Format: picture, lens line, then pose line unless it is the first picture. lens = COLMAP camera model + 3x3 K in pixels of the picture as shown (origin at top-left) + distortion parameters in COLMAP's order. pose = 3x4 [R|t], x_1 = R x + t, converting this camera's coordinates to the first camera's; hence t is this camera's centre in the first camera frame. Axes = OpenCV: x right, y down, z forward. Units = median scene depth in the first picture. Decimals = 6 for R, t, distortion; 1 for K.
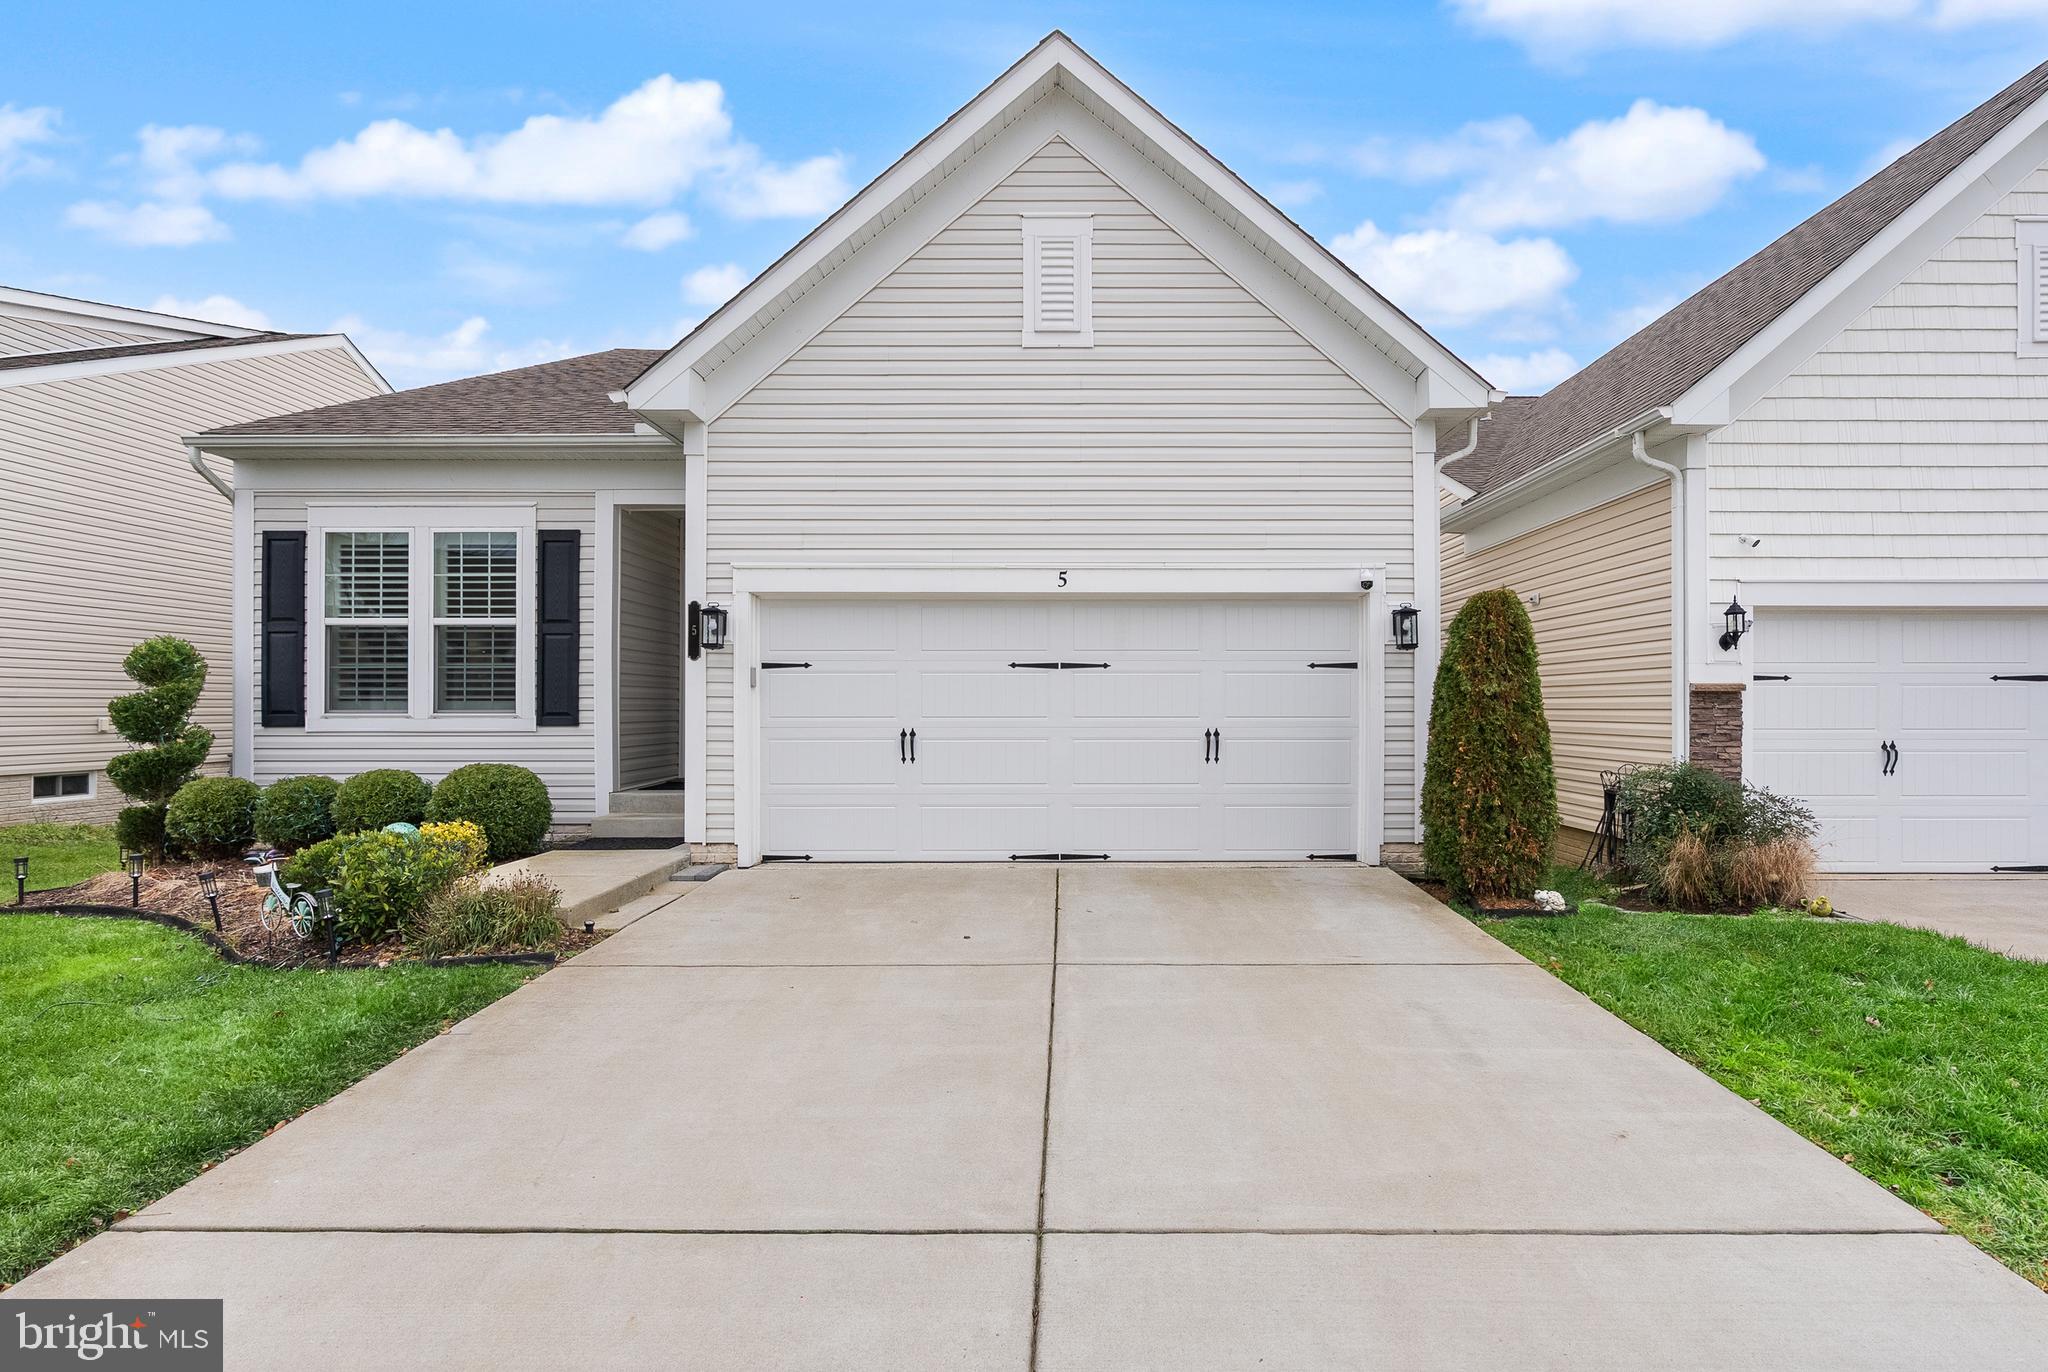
lens RADIAL K [[913.8, 0, 1049.4], [0, 913.8, 725.9], [0, 0, 1]] dist [-0.002554, 0.001031]
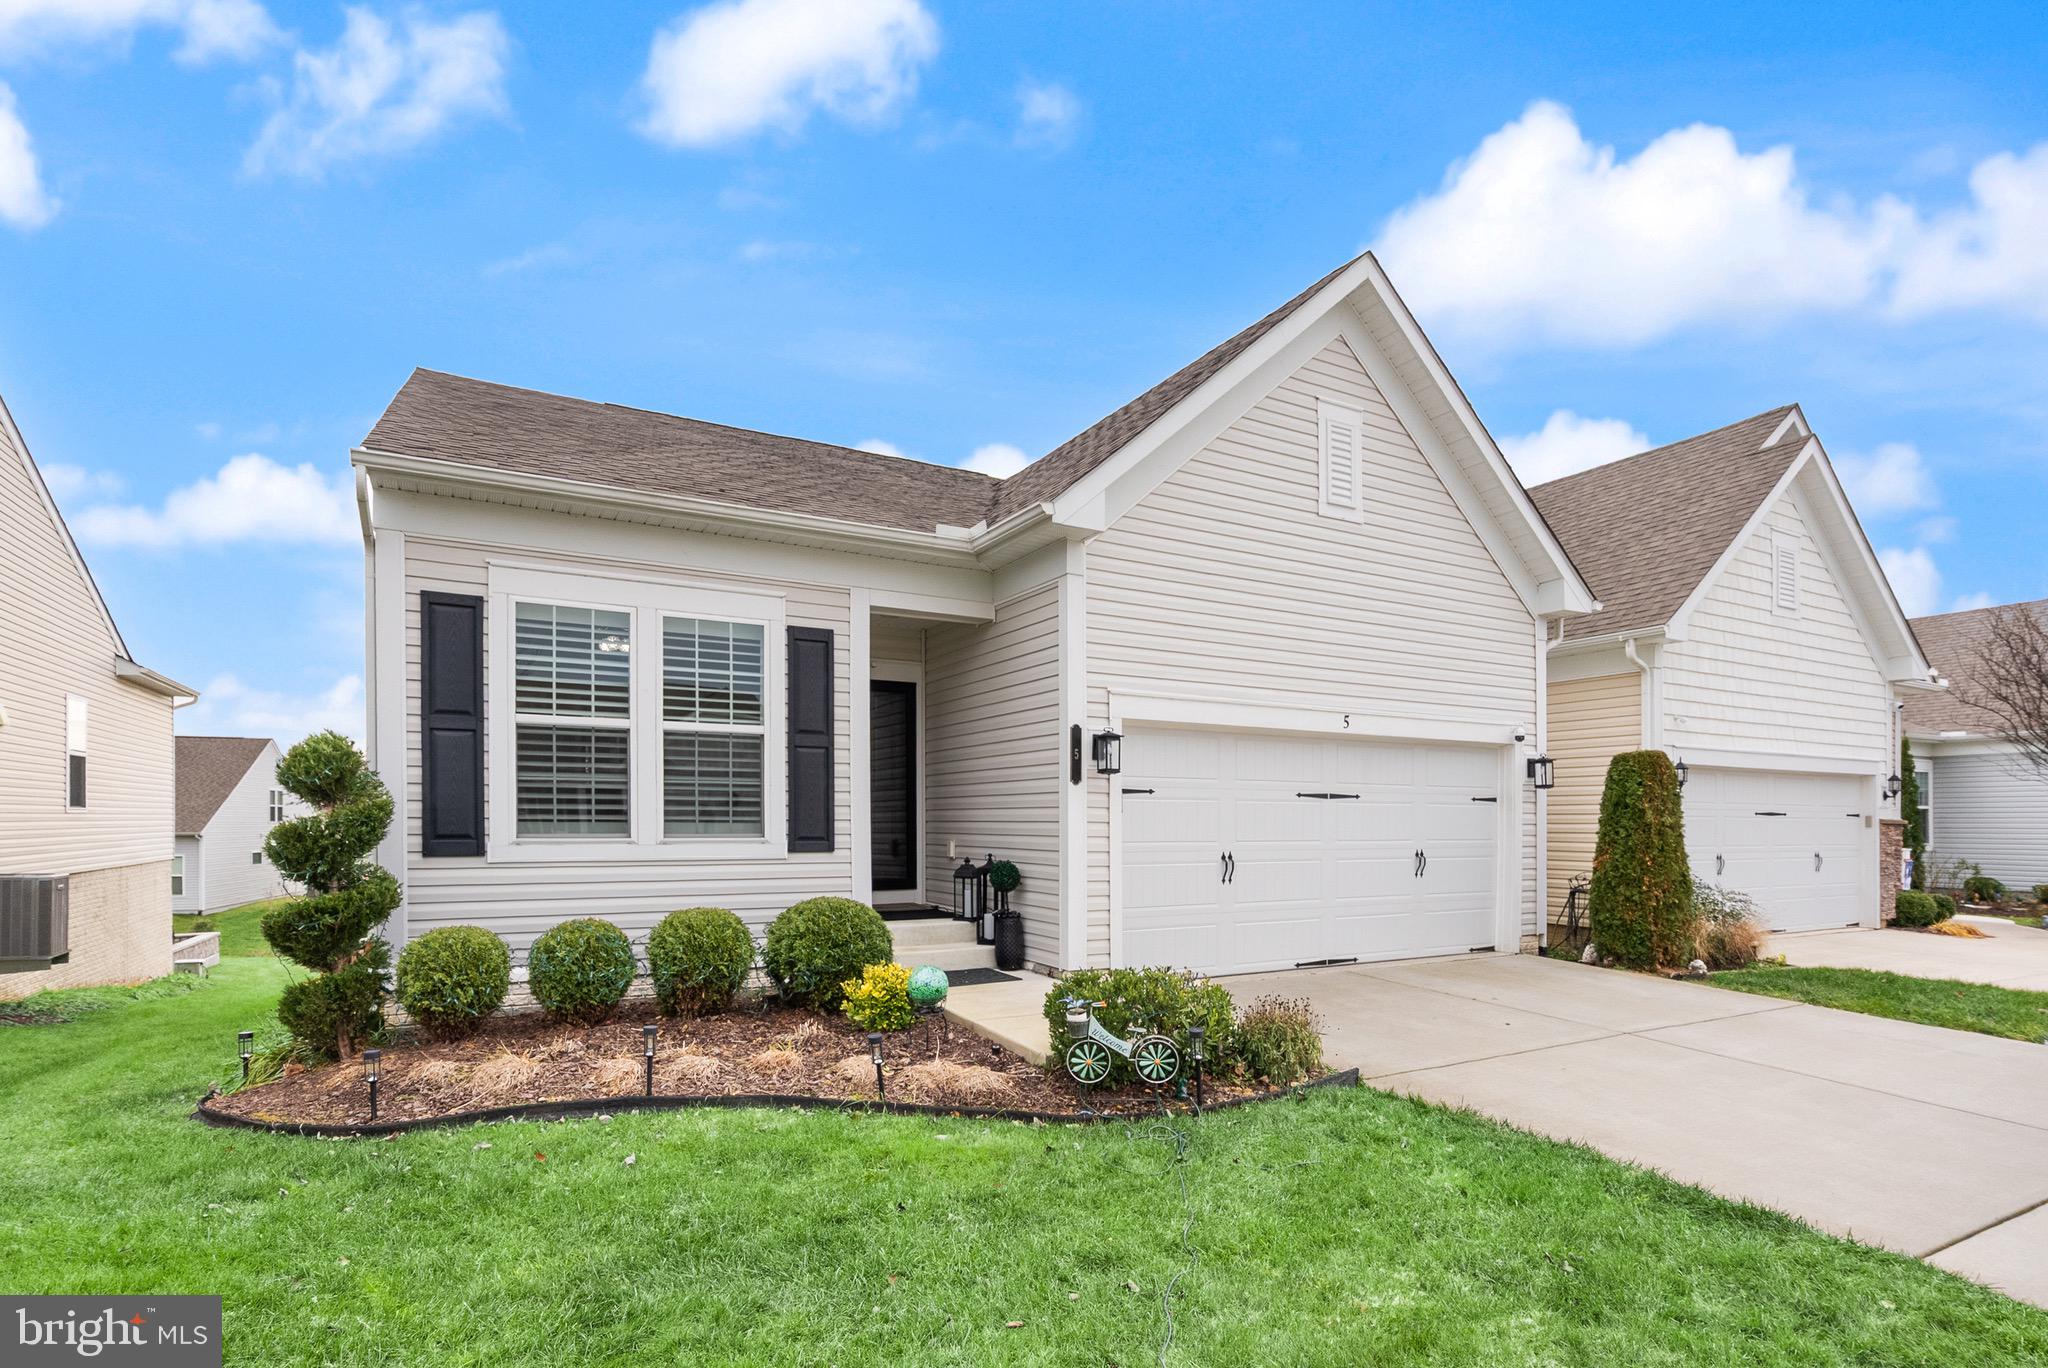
lens RADIAL K [[953.0, 0, 966.1], [0, 953.0, 836.8], [0, 0, 1]] dist [0.002598, -0.001601]
pose [[0.894091, -0.003137, 0.447874, -0.816231], [0.002267, 0.999994, 0.002478, -0.016173], [-0.447879, -0.001200, 0.894093, 0.116865]]
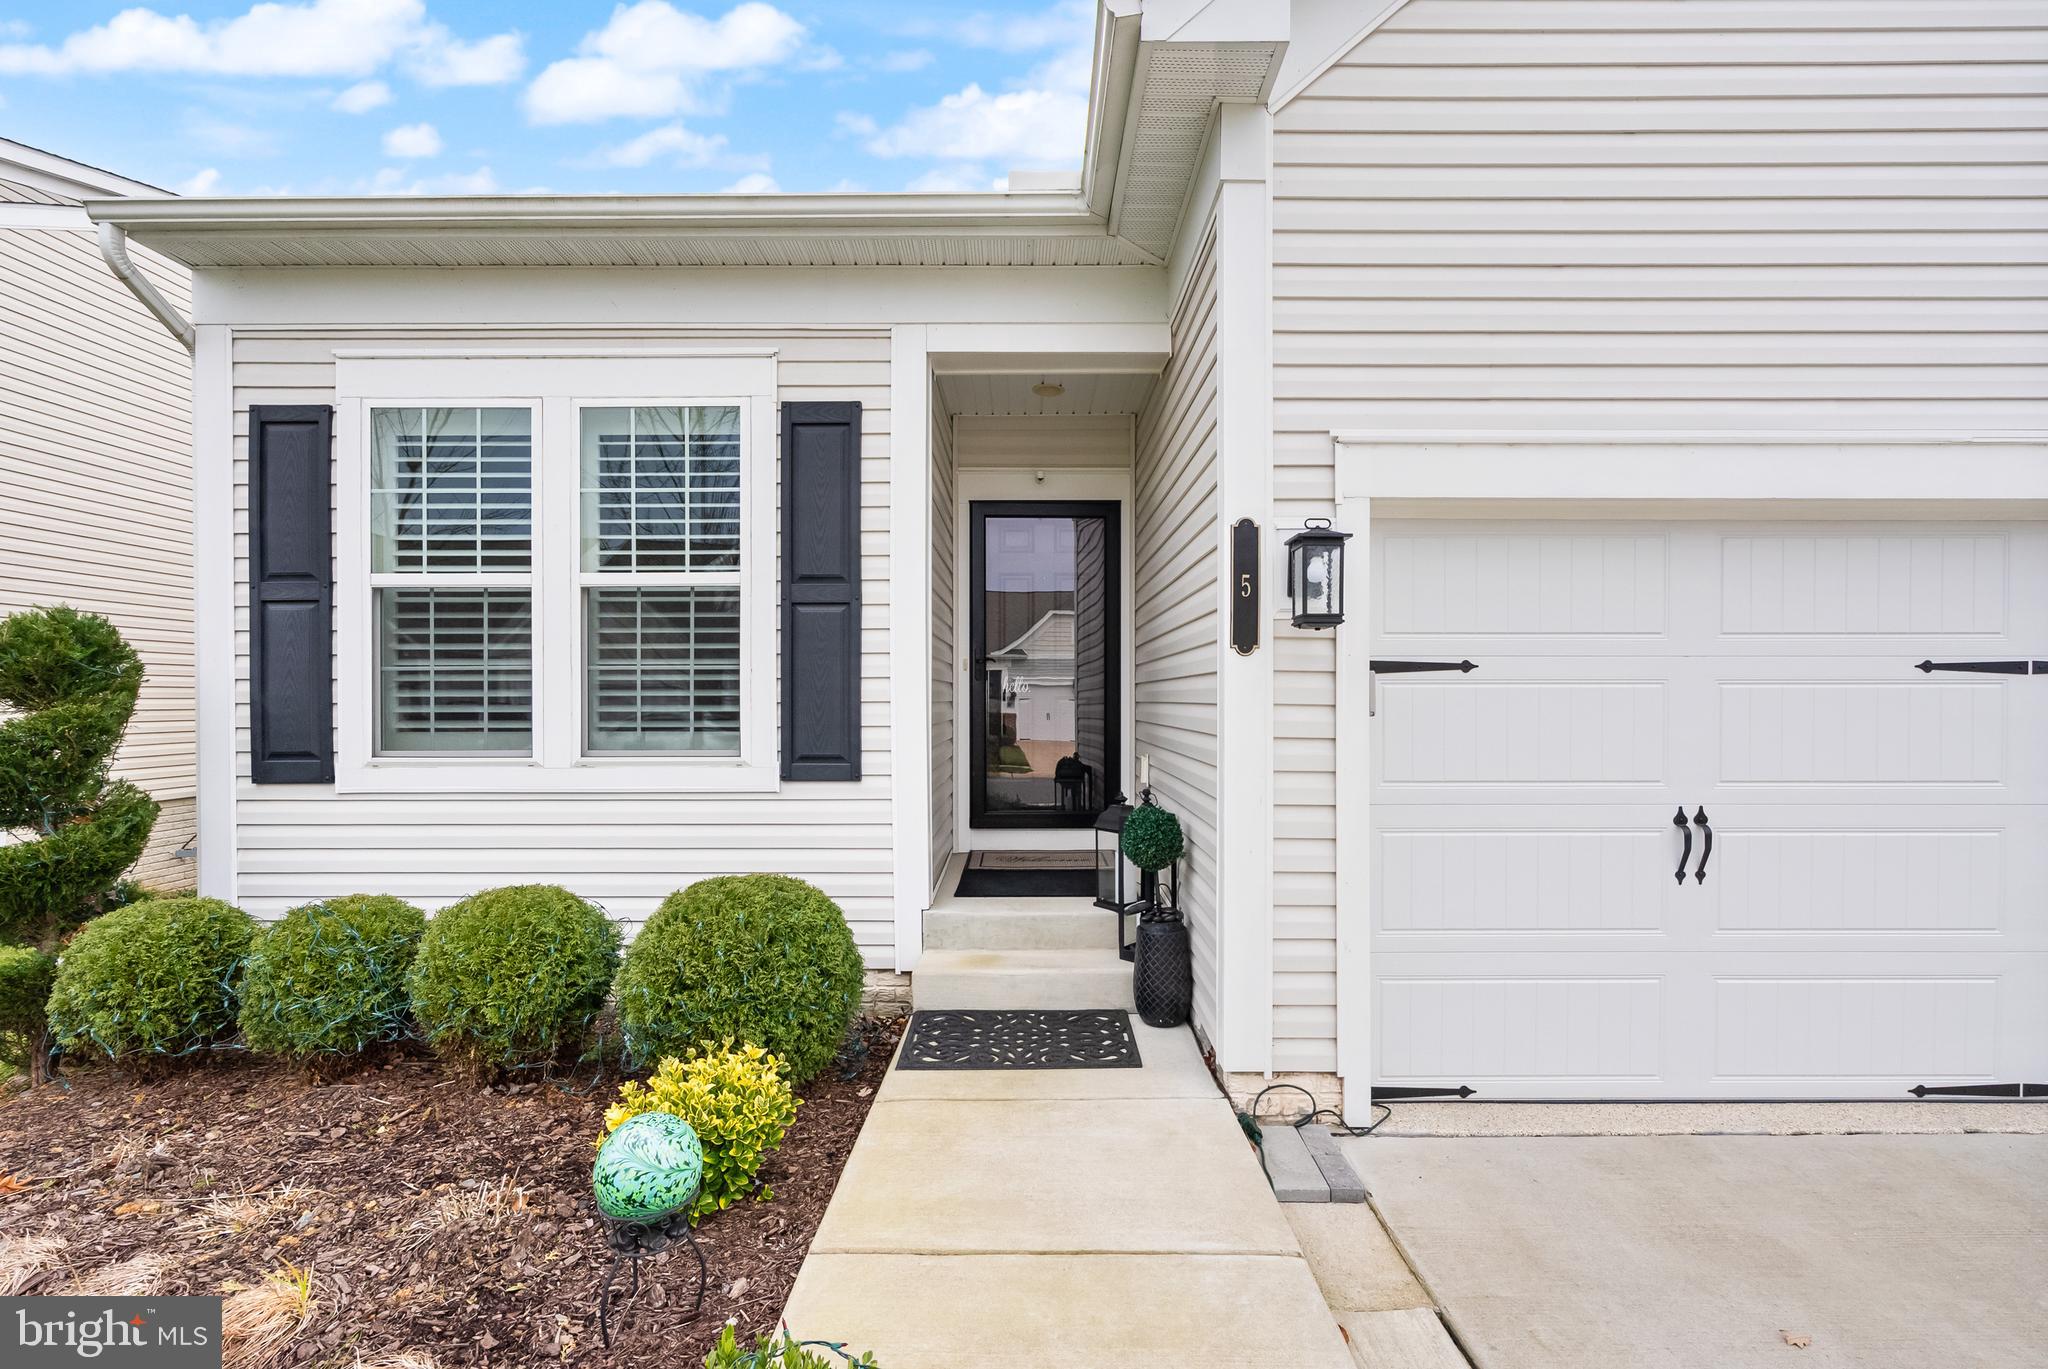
lens RADIAL K [[913.8, 0, 1025.9], [0, 913.8, 723.4], [0, 0, 1]] dist [-0.002554, 0.001031]
pose [[0.999995, -0.001437, -0.002949, -0.420802], [0.001465, 0.999953, 0.009566, -0.037464], [0.002935, -0.009570, 0.999950, 0.482053]]
